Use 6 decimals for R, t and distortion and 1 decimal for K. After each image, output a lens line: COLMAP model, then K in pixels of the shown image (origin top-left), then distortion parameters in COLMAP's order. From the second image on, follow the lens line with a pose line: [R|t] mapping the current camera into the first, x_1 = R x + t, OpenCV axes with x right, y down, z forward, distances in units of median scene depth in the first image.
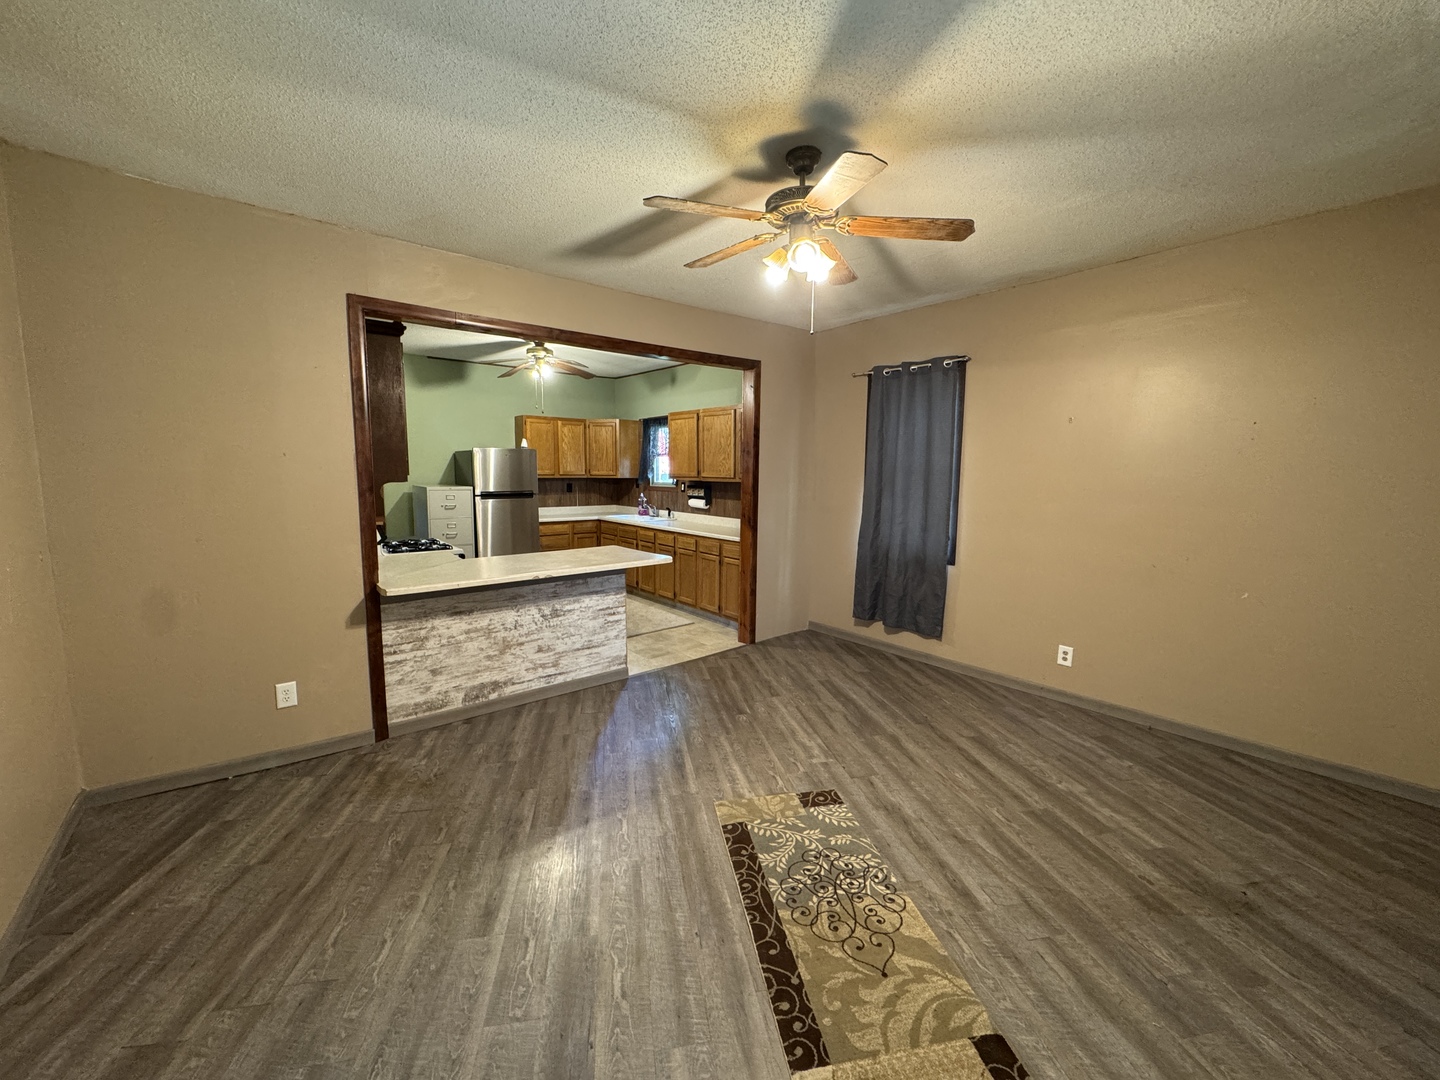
lens RADIAL K [[573.4, 0, 721.0], [0, 573.4, 540.2], [0, 0, 1]] dist [-0.003787, -0.000079]
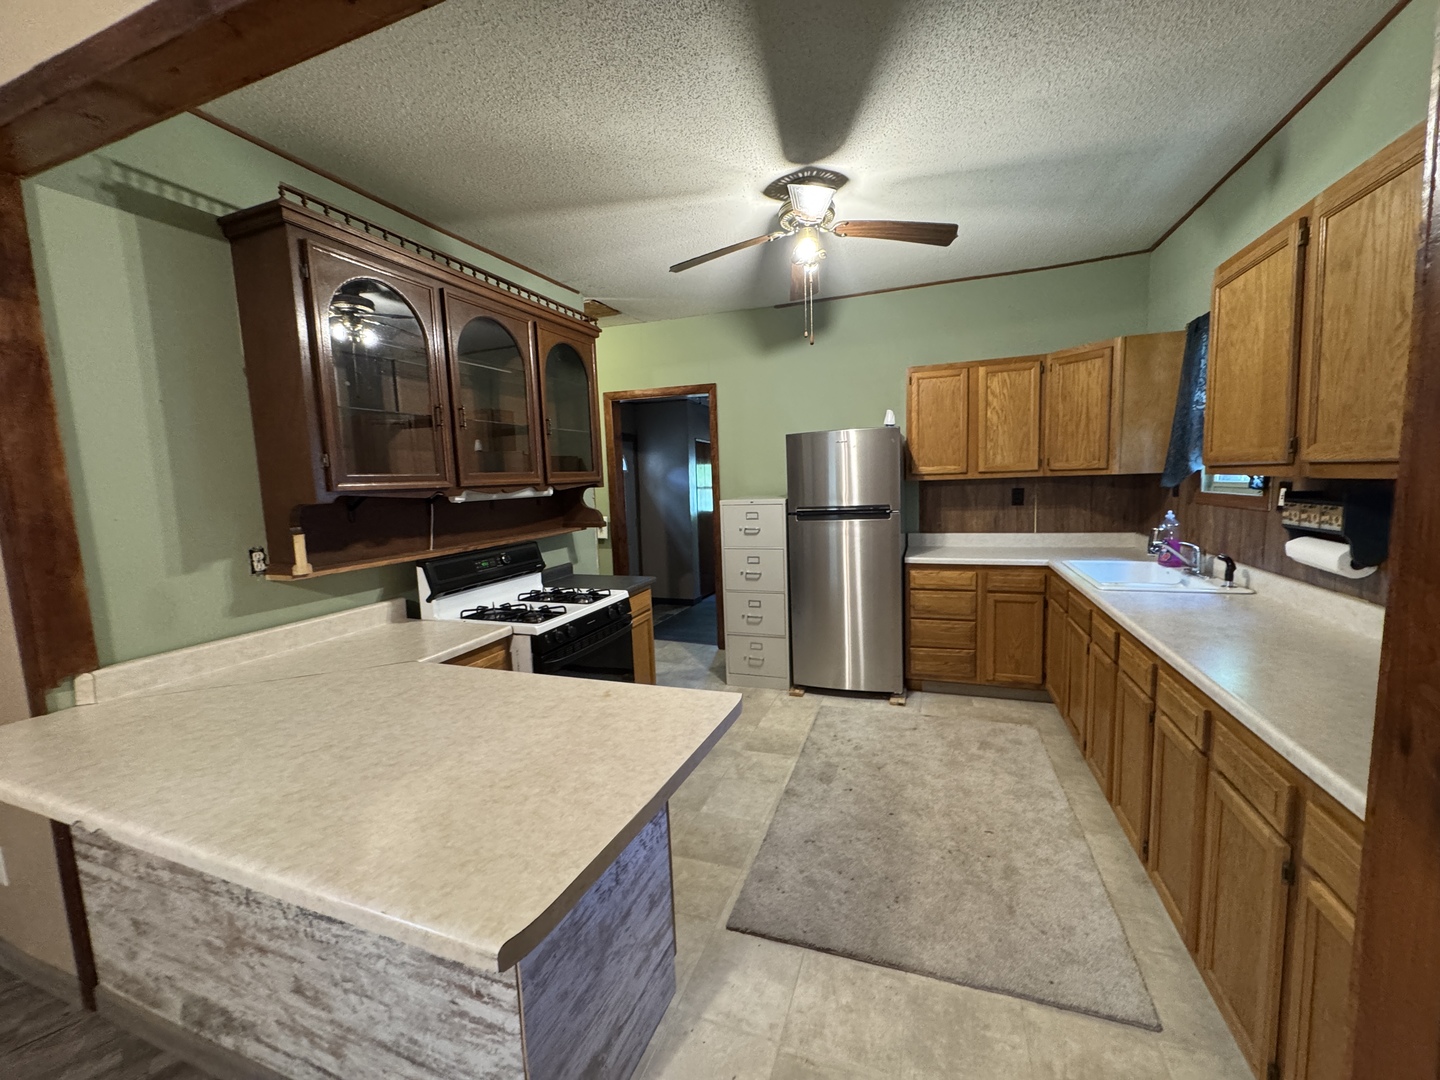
lens RADIAL K [[573.4, 0, 719.0], [0, 573.4, 543.0], [0, 0, 1]] dist [-0.003787, -0.000079]
pose [[0.504827, 0.065931, -0.860699, 0.050384], [-0.062839, 0.997240, 0.039533, -0.058701], [0.860930, 0.034128, 0.507577, 0.558671]]
